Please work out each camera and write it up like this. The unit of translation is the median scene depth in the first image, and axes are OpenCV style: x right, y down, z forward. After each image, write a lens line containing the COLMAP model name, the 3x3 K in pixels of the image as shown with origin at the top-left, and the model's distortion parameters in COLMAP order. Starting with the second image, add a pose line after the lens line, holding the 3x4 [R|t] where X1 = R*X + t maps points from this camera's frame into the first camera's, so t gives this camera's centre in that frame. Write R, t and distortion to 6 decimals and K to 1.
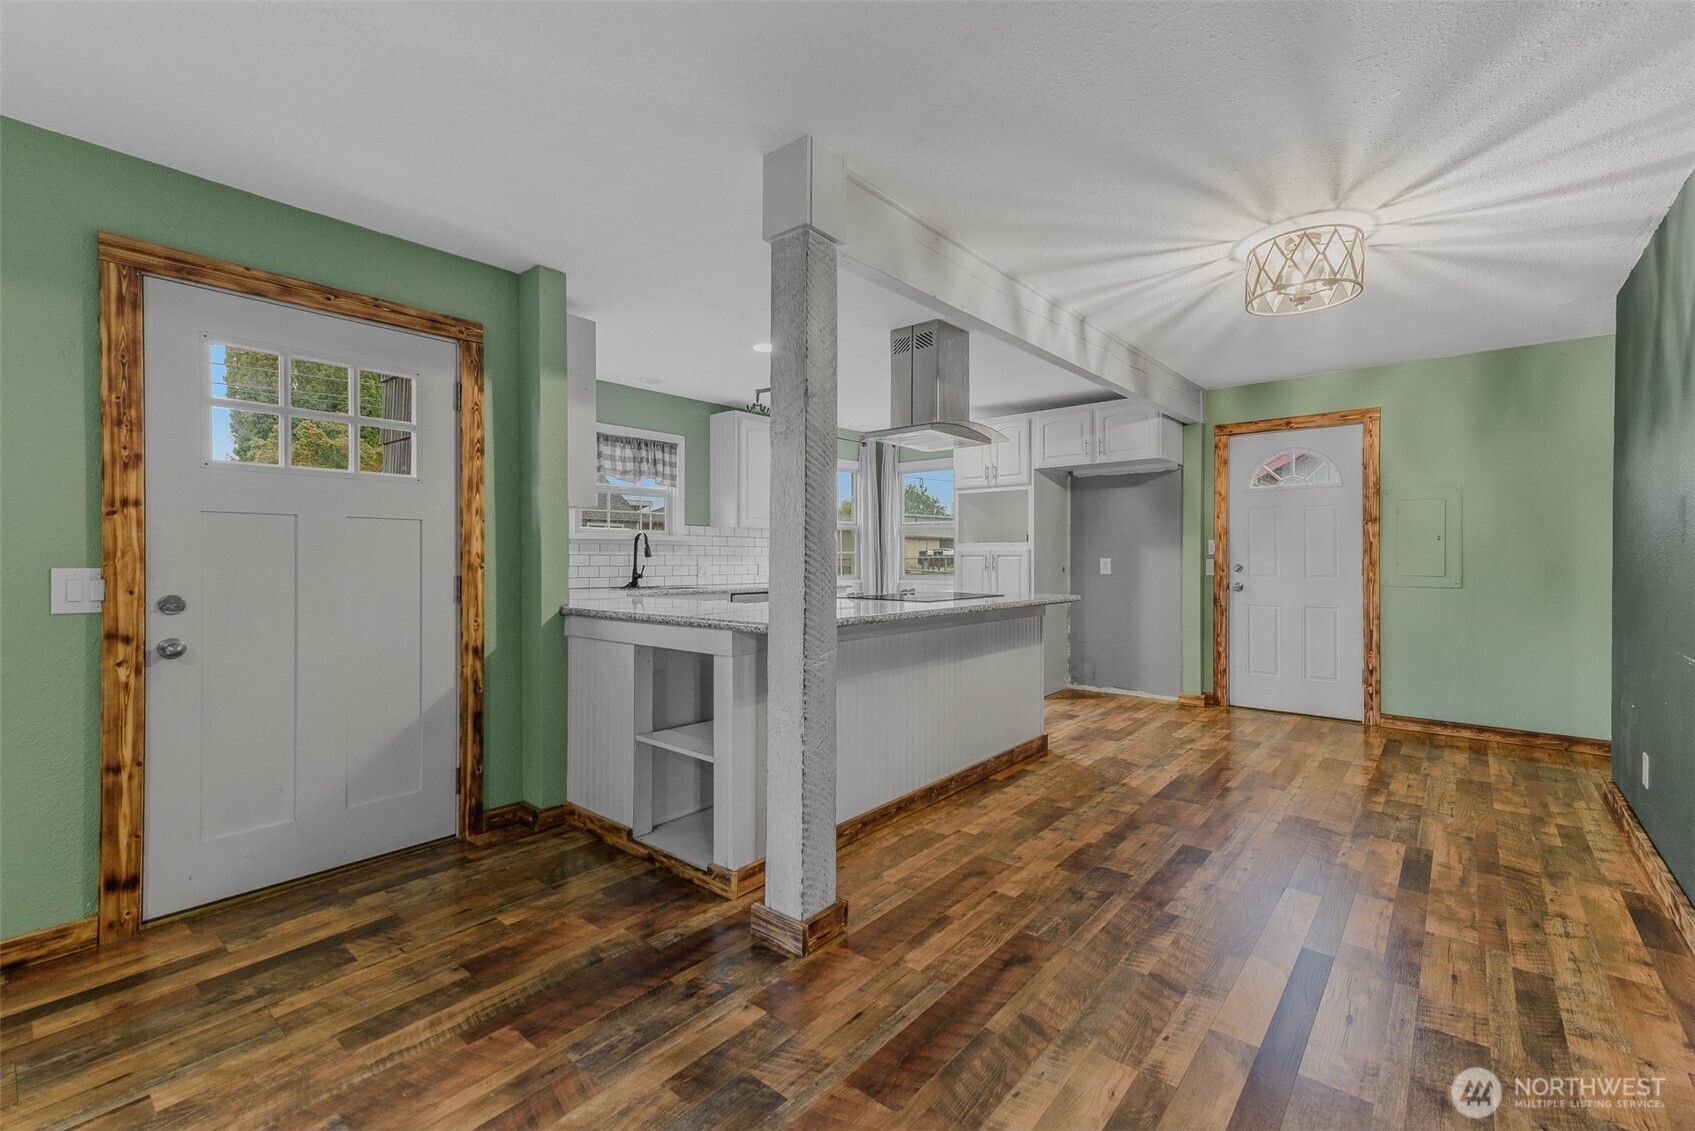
lens RADIAL K [[726.1, 0, 849.2], [0, 726.1, 560.9], [0, 0, 1]] dist [0.021141, -0.000232]
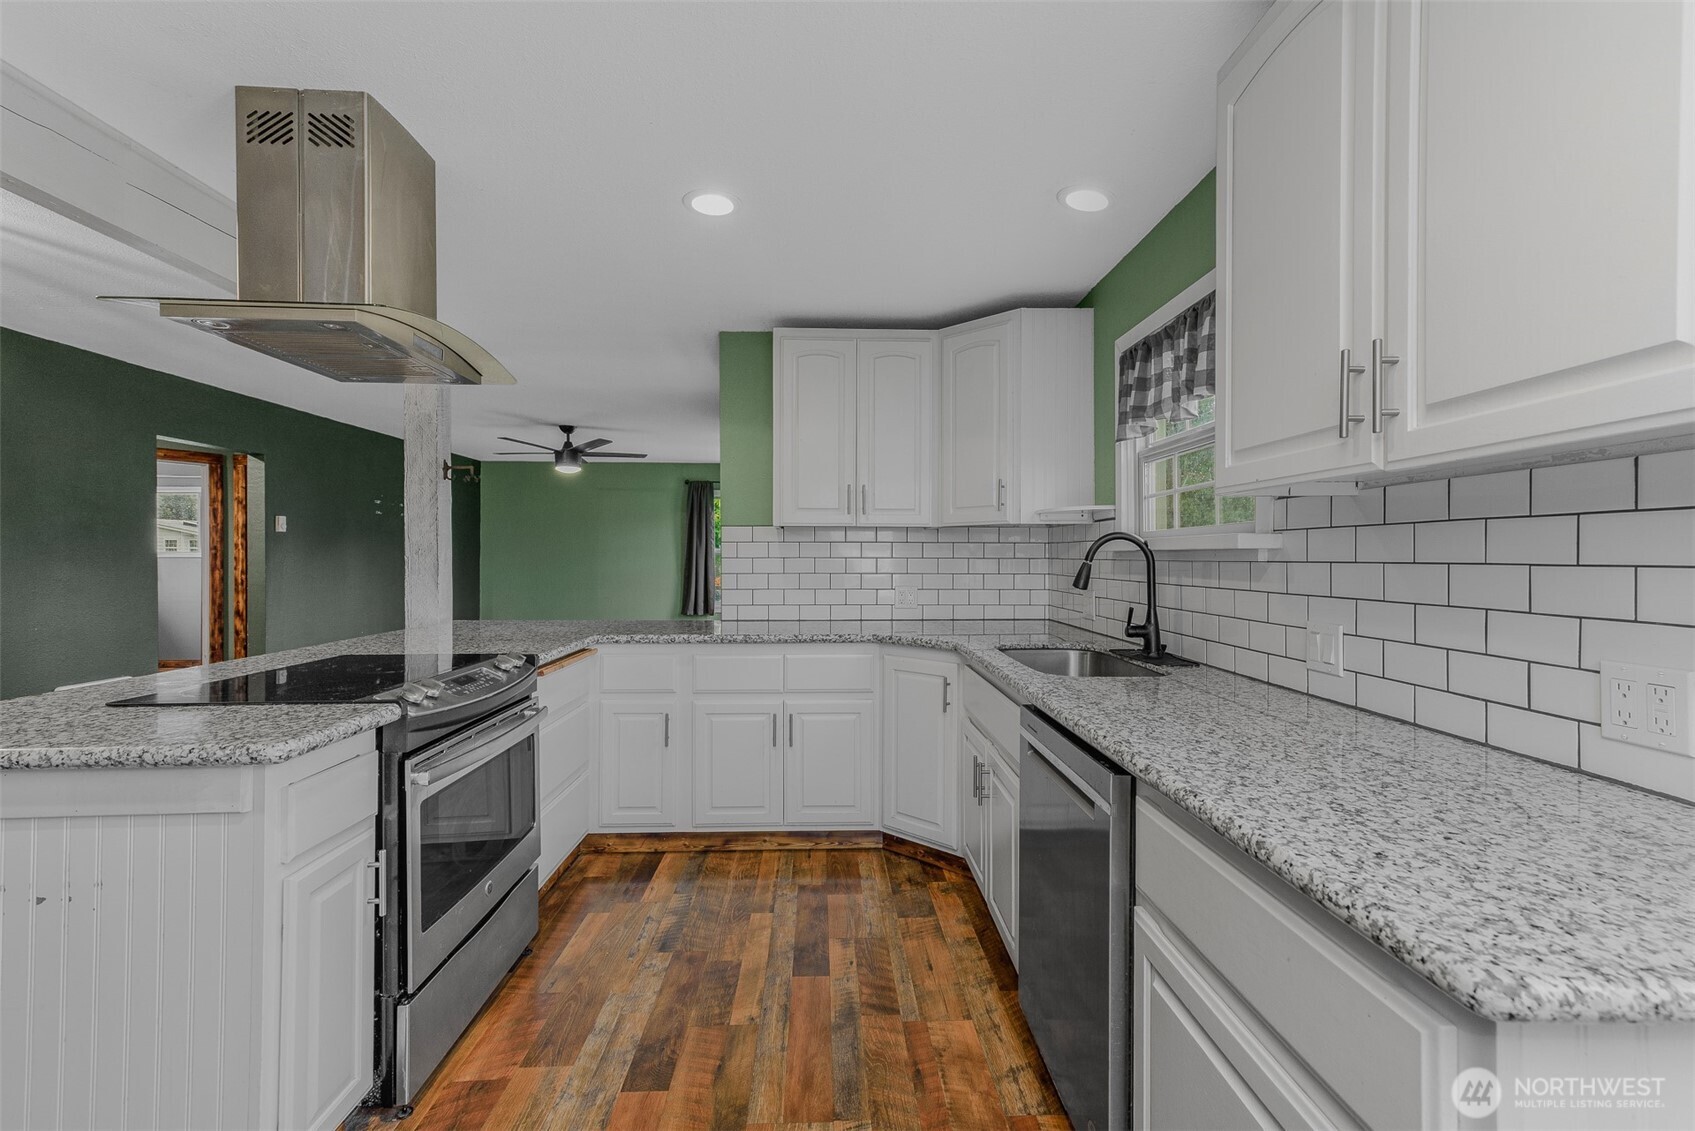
lens RADIAL K [[742.8, 0, 848.0], [0, 742.8, 561.9], [0, 0, 1]] dist [0.021604, -0.000238]
pose [[-0.742523, 0.001828, -0.669819, 0.199610], [-0.005134, 0.999951, 0.008420, -0.033078], [0.669801, 0.009690, -0.742477, 1.609940]]
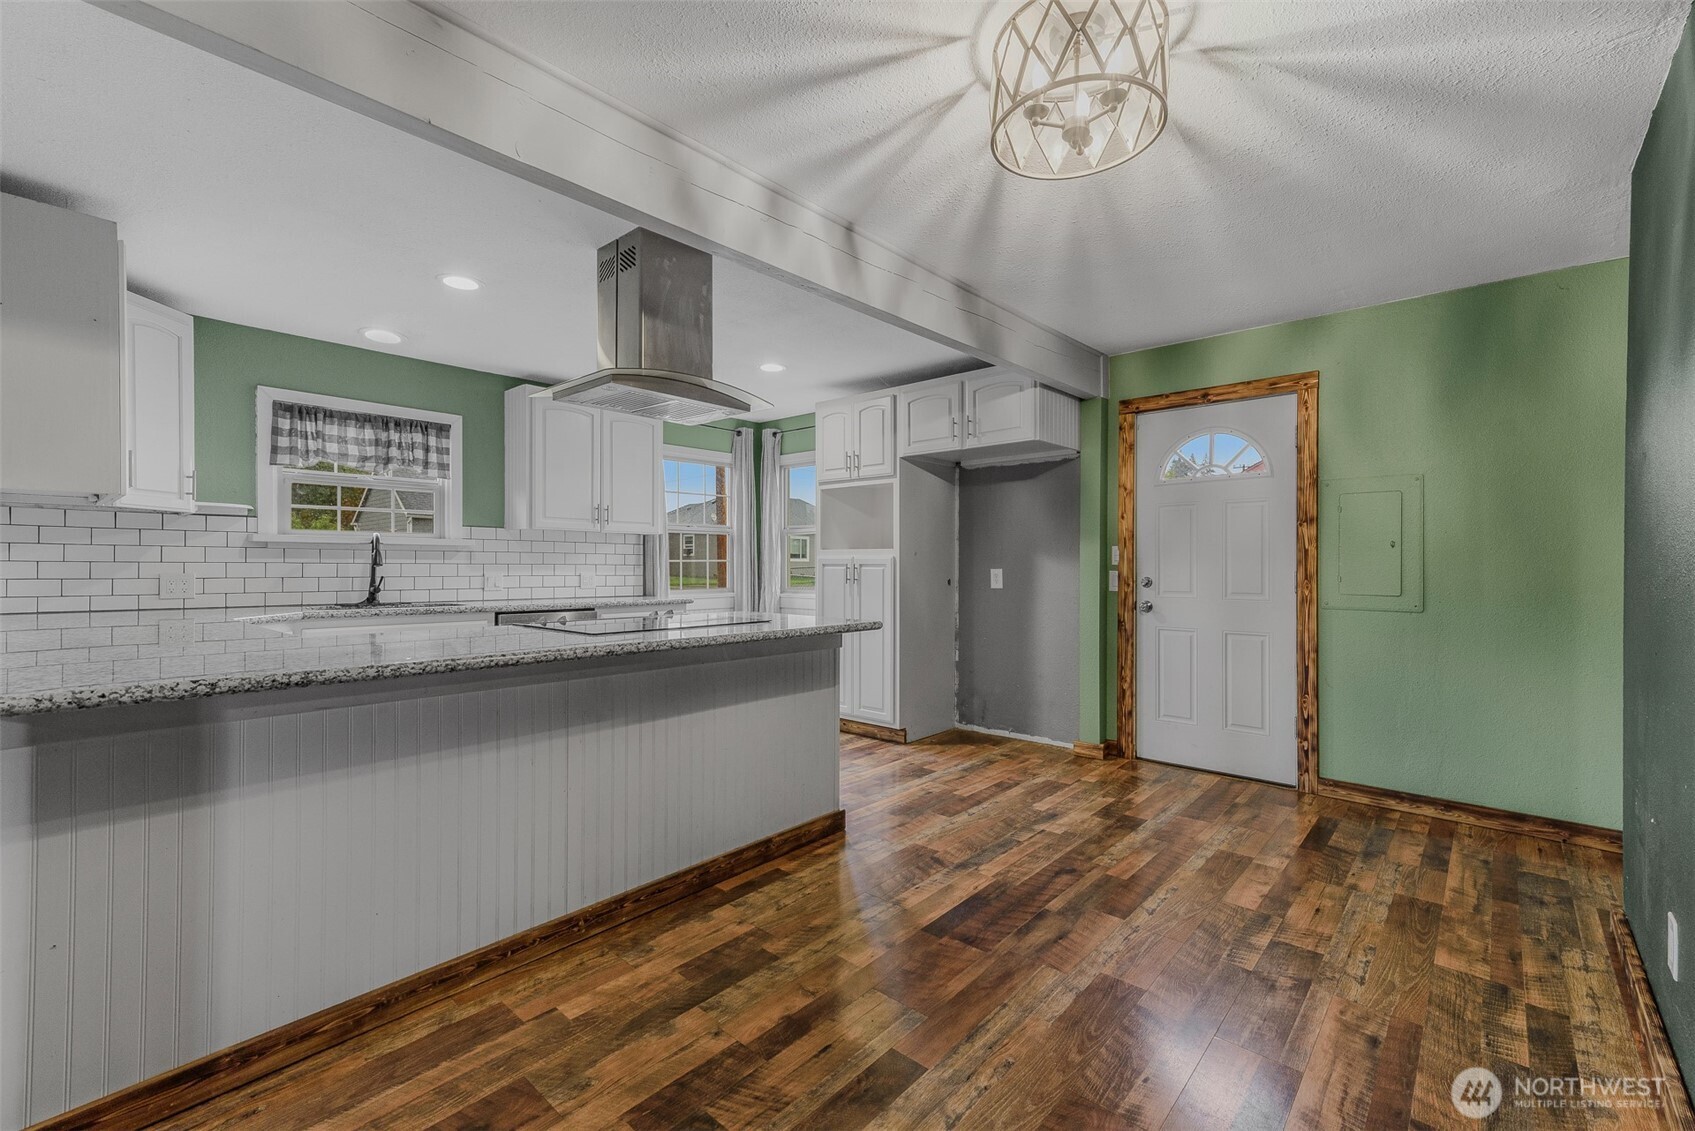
lens RADIAL K [[721.8, 0, 852.8], [0, 721.8, 566.0], [0, 0, 1]] dist [0.019786, -0.000067]
pose [[0.999641, 0.003301, -0.026588, 0.327108], [-0.003374, 0.999991, -0.002703, -0.006143], [0.026579, 0.002791, 0.999643, 0.296775]]
